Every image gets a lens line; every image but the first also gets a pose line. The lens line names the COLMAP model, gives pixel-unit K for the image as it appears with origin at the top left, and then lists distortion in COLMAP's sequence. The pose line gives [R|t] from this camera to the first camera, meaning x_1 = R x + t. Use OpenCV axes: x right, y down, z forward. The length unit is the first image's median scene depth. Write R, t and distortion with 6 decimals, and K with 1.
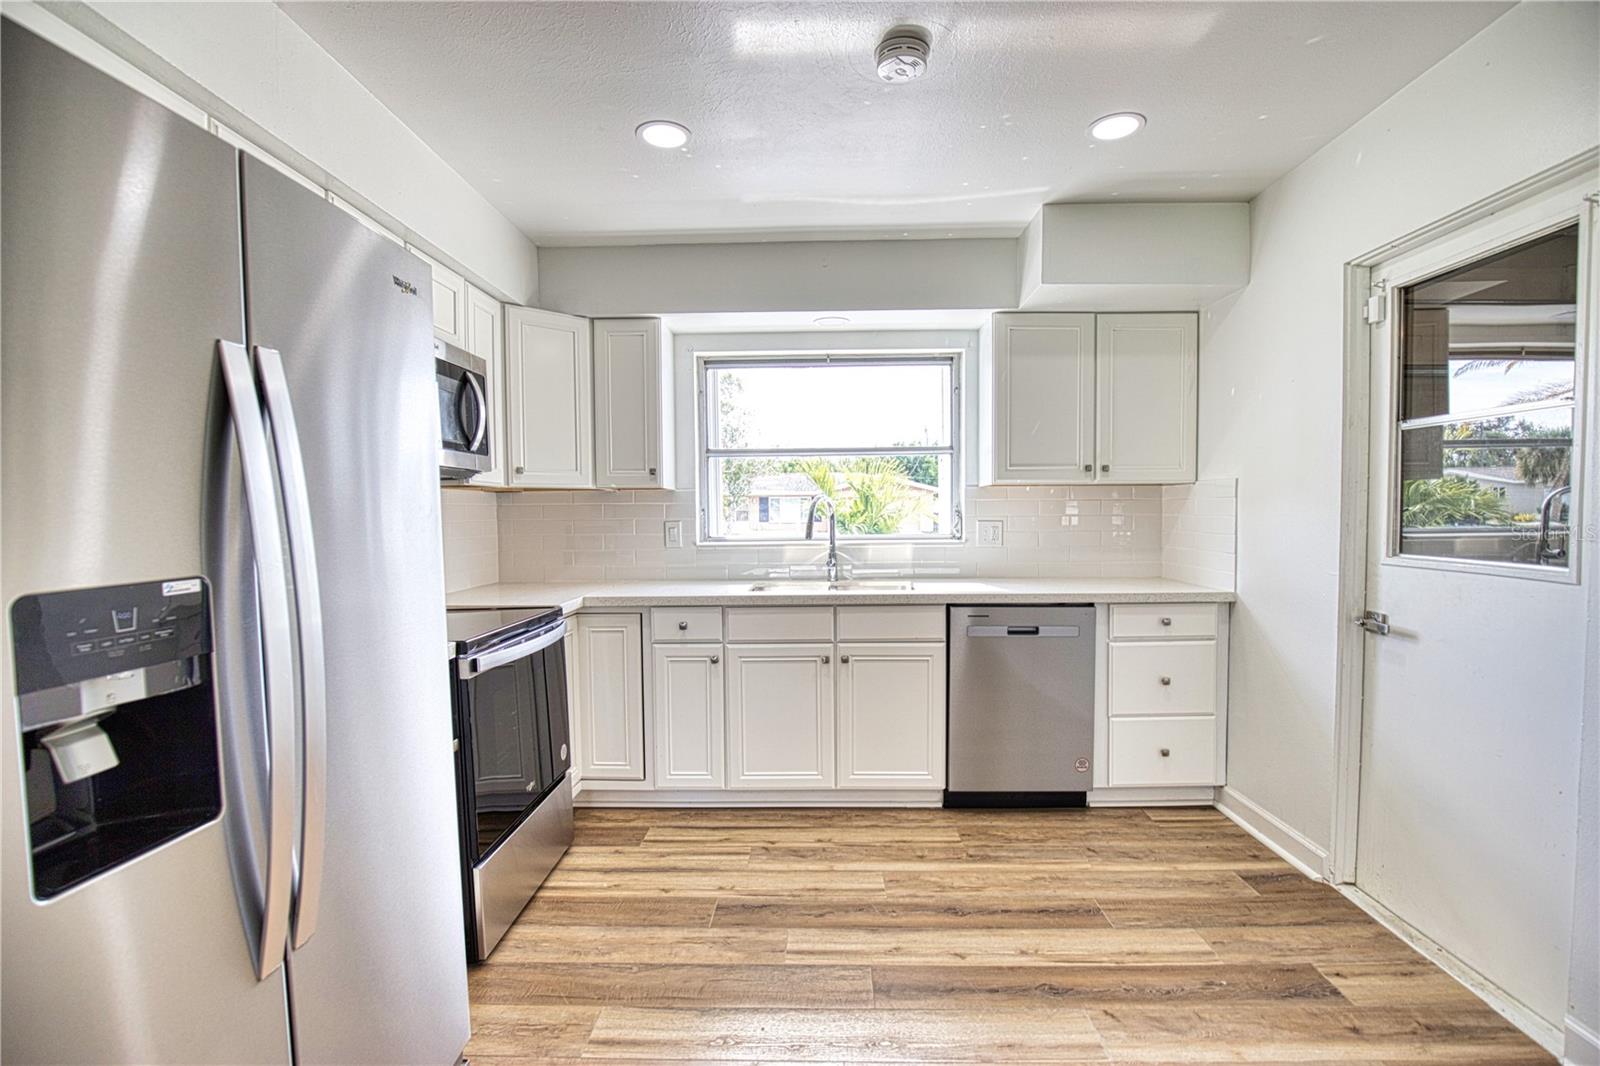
lens RADIAL K [[731.6, 0, 810.1], [0, 731.6, 543.8], [0, 0, 1]] dist [-0.037646, 0.008443]
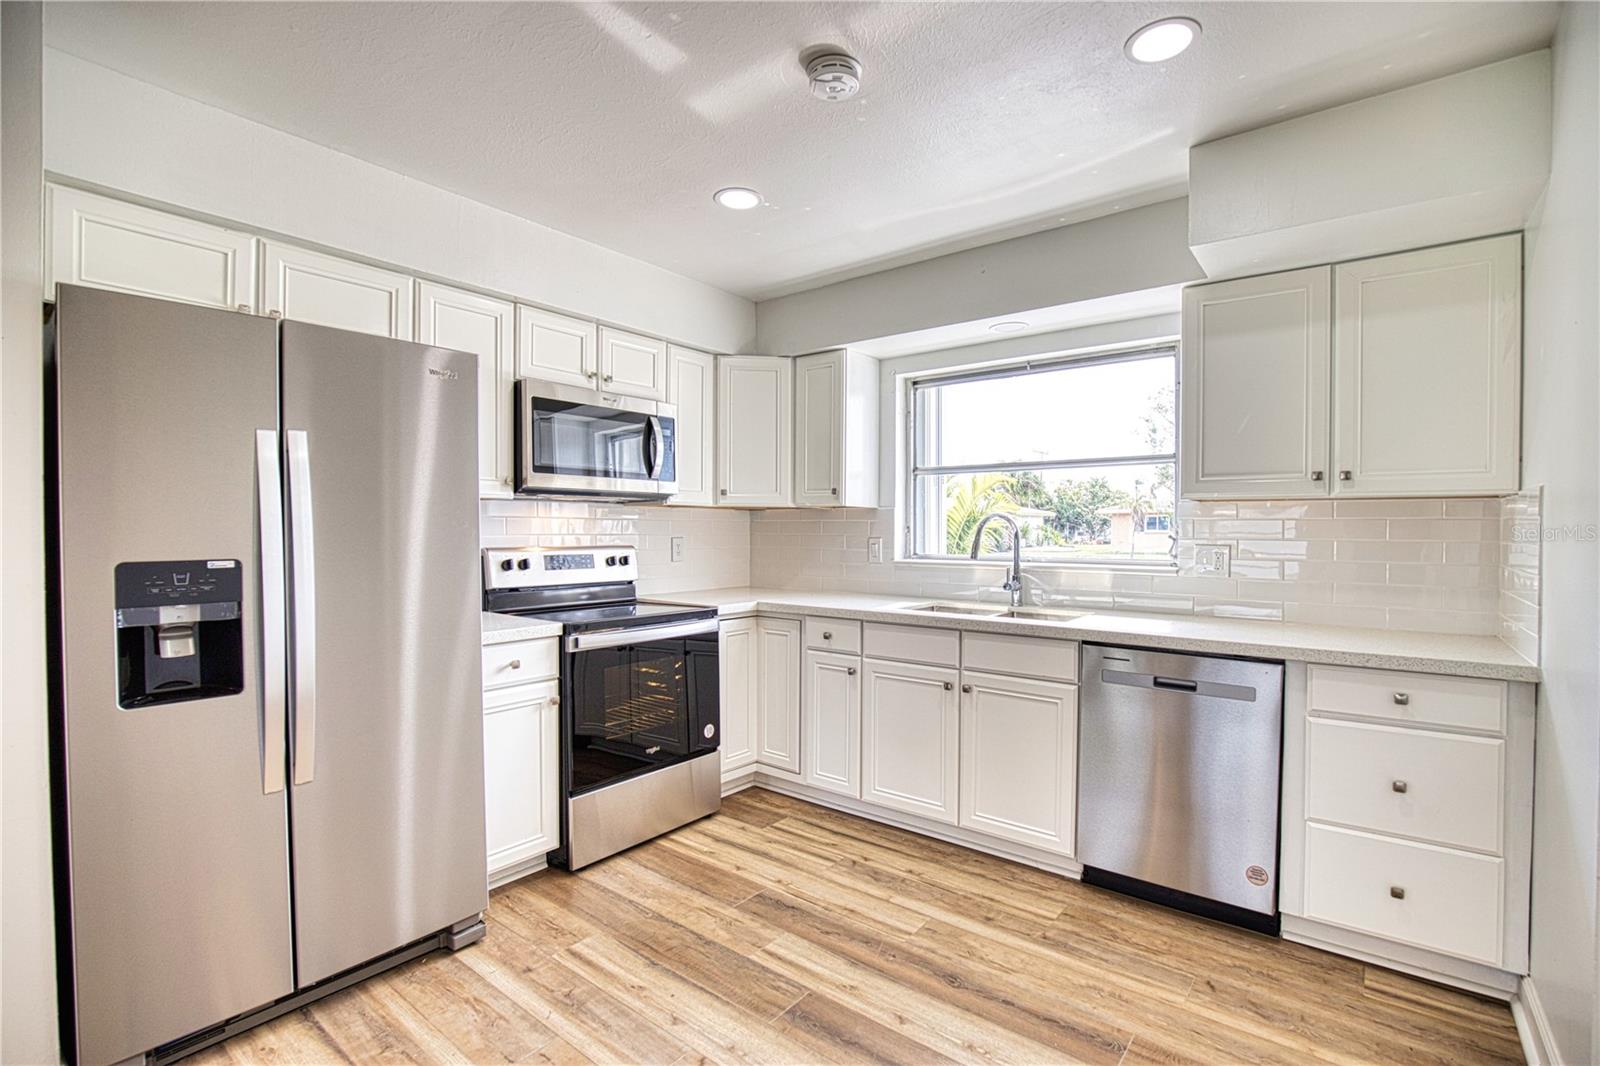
lens RADIAL K [[731.6, 0, 810.4], [0, 731.6, 540.0], [0, 0, 1]] dist [-0.037646, 0.008443]
pose [[0.800161, 0.021216, -0.599410, 0.457420], [-0.037903, 0.999165, -0.015232, -0.010172], [0.598587, 0.034908, 0.800297, 0.131141]]
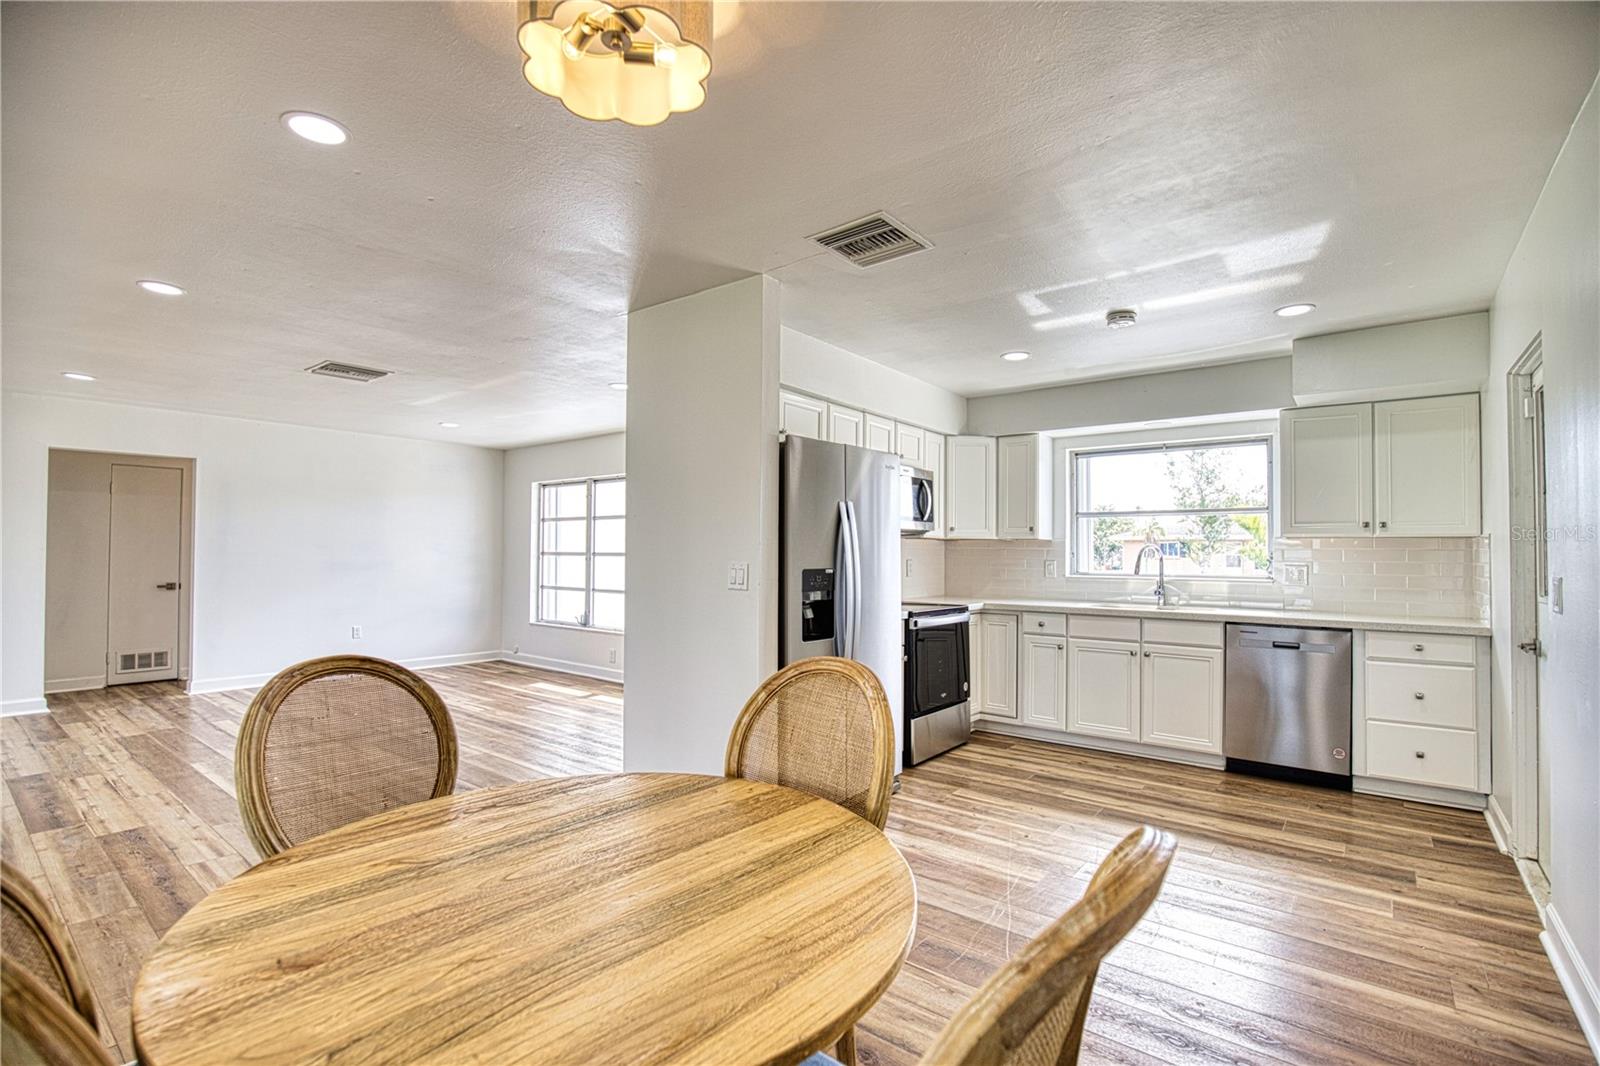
lens RADIAL K [[731.6, 0, 806.4], [0, 731.6, 538.9], [0, 0, 1]] dist [-0.037646, 0.008443]
pose [[0.798258, 0.003781, -0.602304, 0.398485], [-0.042980, 0.997789, -0.050700, 0.028481], [0.600781, 0.066359, 0.796655, -0.642340]]
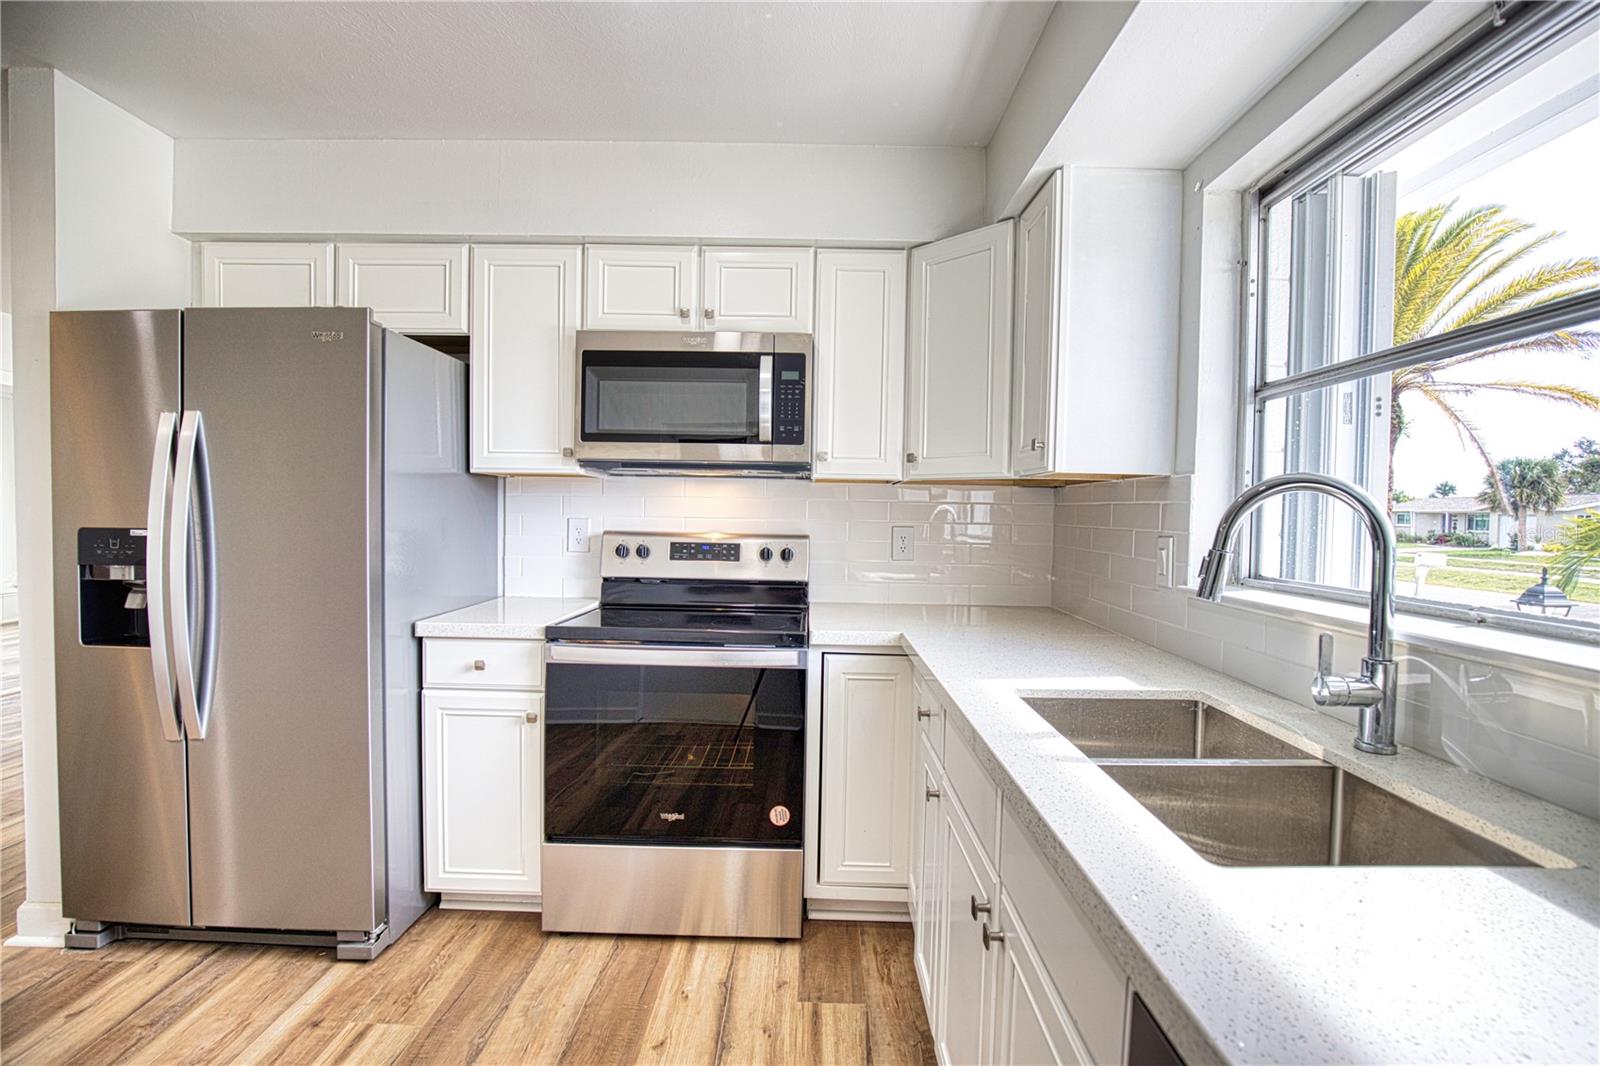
lens RADIAL K [[731.6, 0, 801.7], [0, 731.6, 539.4], [0, 0, 1]] dist [-0.037646, 0.008443]
pose [[0.013274, 0.046830, -0.998815, 0.399905], [-0.063958, 0.996897, 0.045890, -0.044697], [0.997864, 0.063273, 0.016228, 0.917624]]
